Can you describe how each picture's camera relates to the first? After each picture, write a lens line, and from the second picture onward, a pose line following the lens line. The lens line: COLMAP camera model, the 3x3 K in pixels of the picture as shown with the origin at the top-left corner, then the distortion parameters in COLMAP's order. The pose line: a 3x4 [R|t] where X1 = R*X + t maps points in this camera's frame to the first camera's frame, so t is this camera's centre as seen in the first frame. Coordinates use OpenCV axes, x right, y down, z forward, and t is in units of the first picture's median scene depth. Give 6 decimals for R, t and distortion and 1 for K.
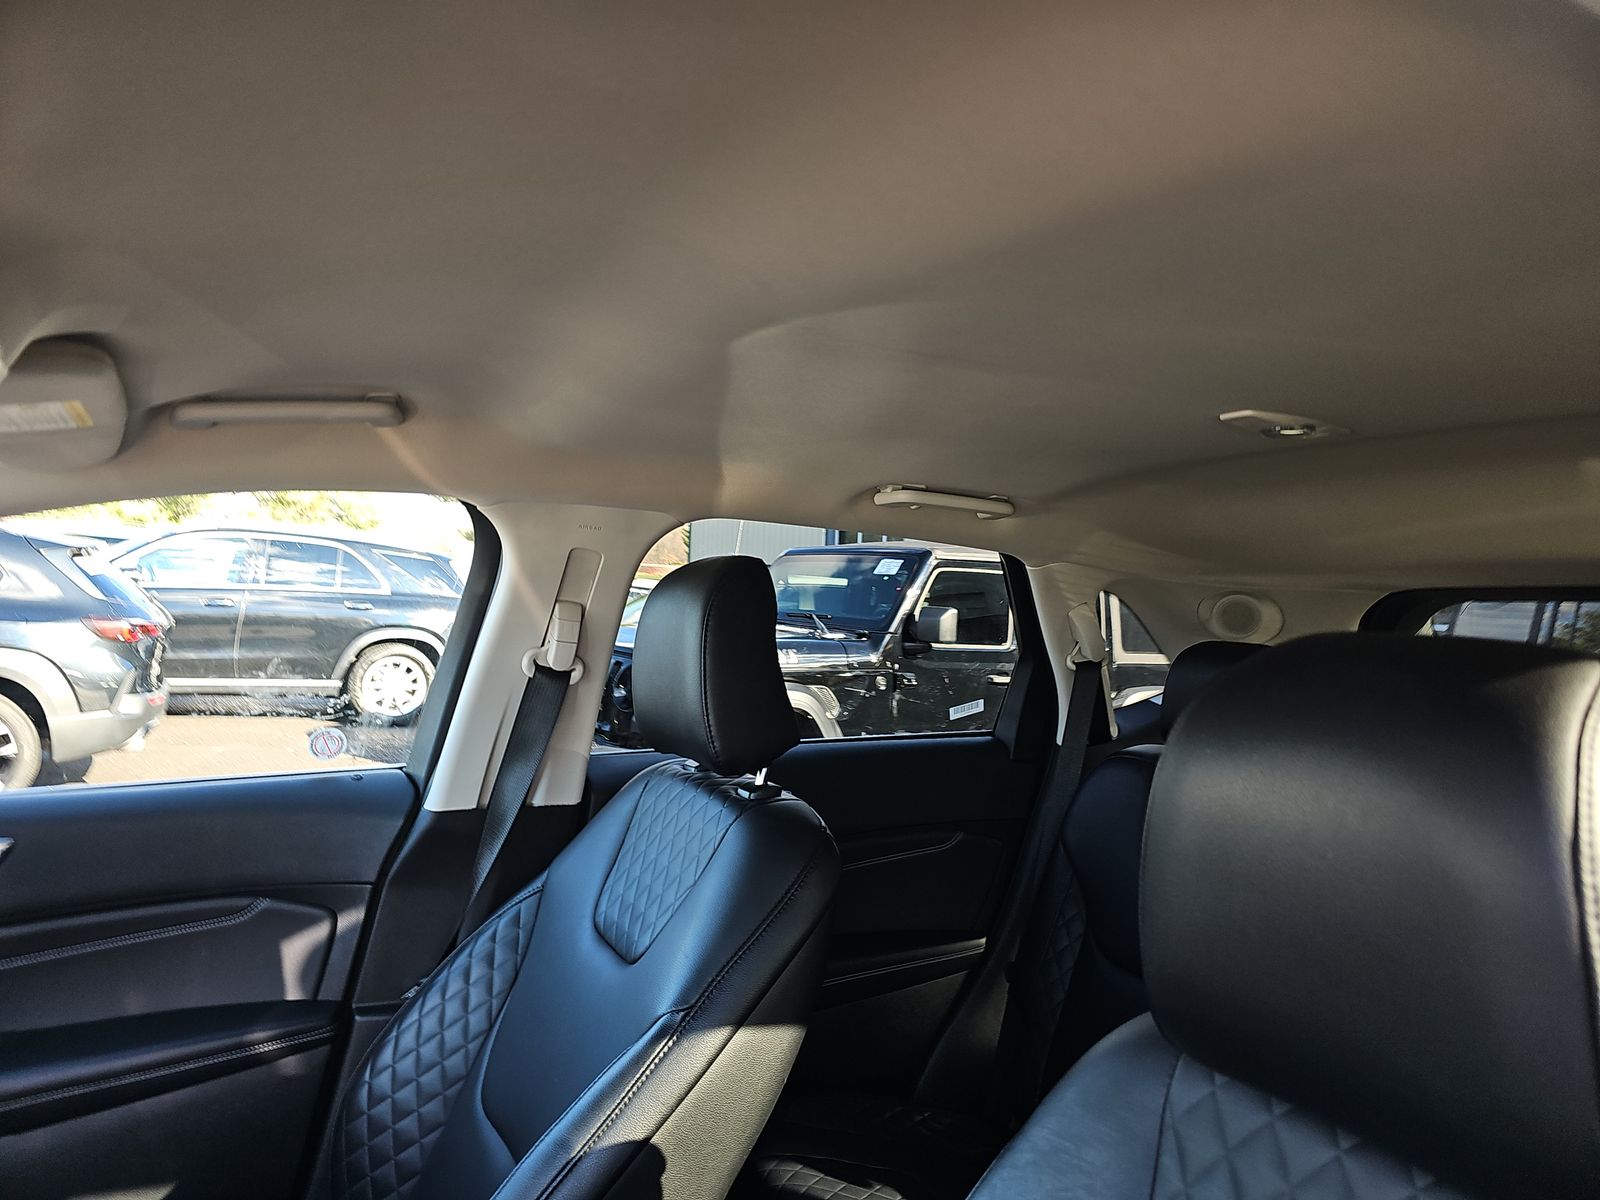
lens RADIAL K [[1025.4, 0, 800.0], [0, 1025.4, 600.0], [0, 0, 1]] dist [0.041713, -0.034314]
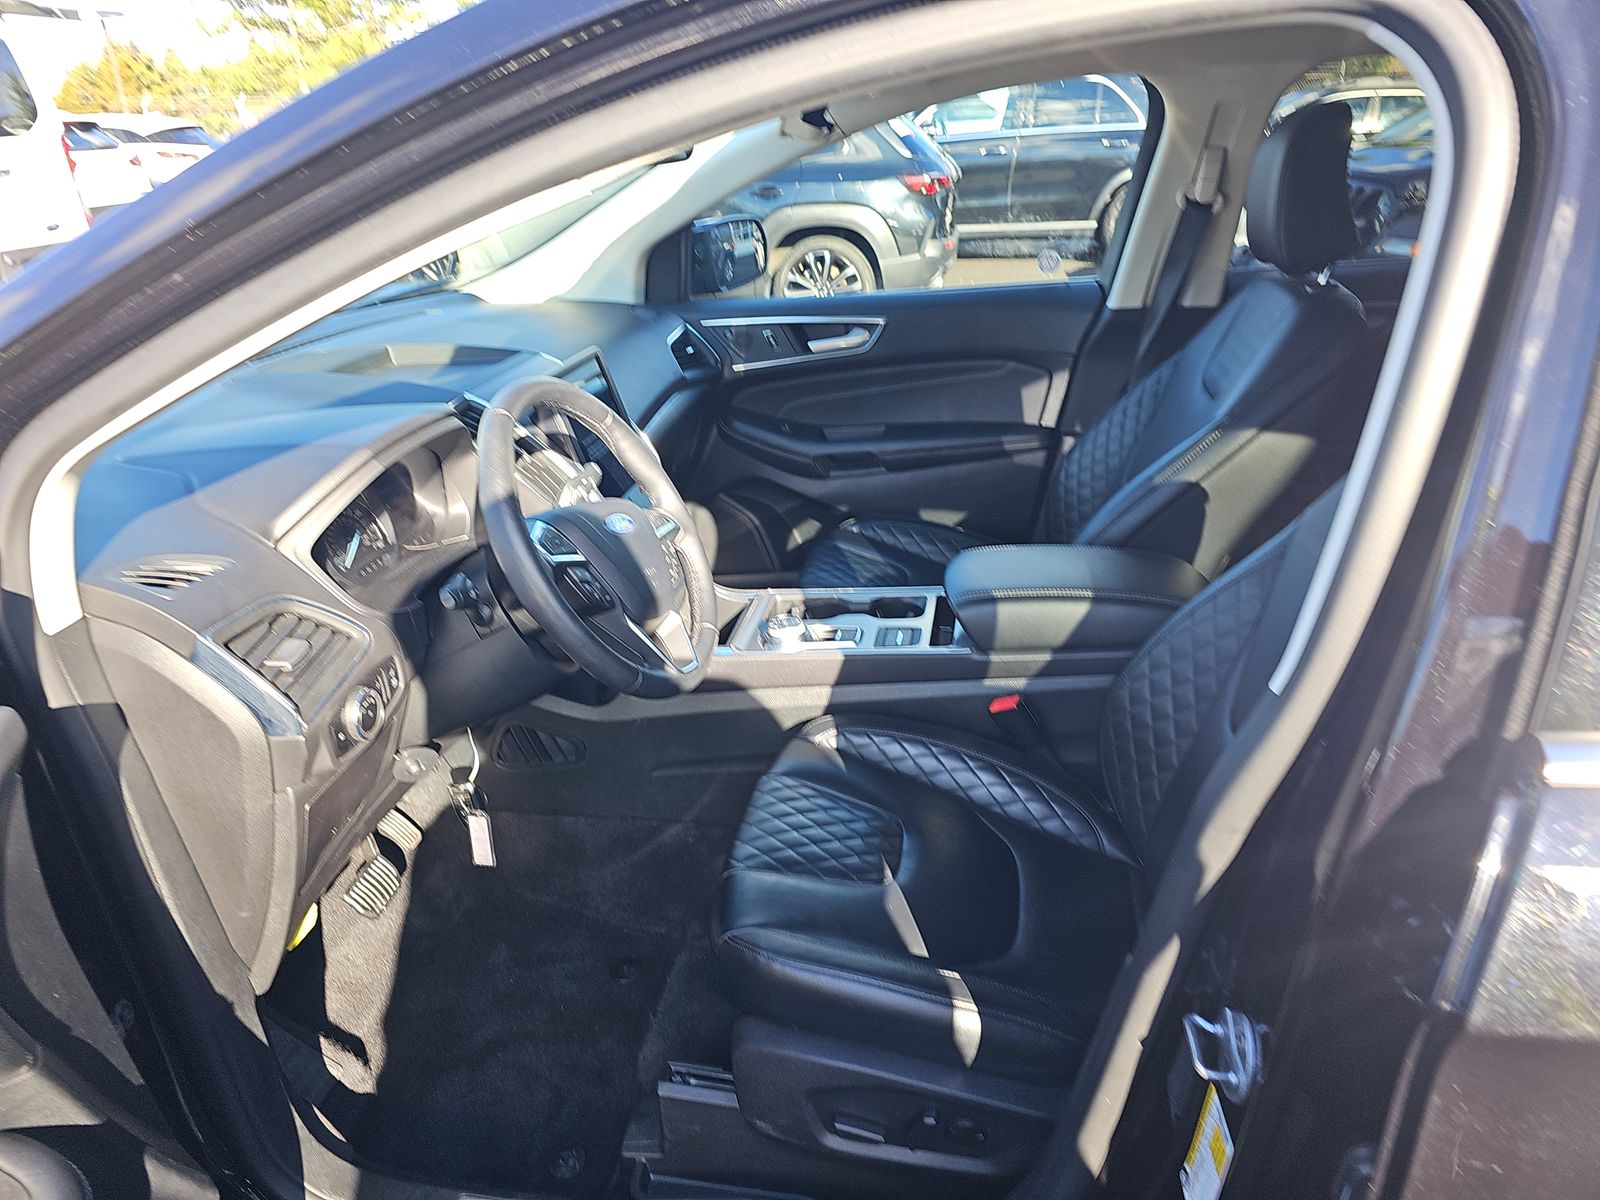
lens RADIAL K [[1025.4, 0, 800.0], [0, 1025.4, 600.0], [0, 0, 1]] dist [0.041713, -0.034314]
pose [[0.771242, 0.185737, -0.608842, 0.064715], [0.085633, 0.917513, 0.388377, -0.006032], [0.630756, -0.351669, 0.691719, -0.106474]]
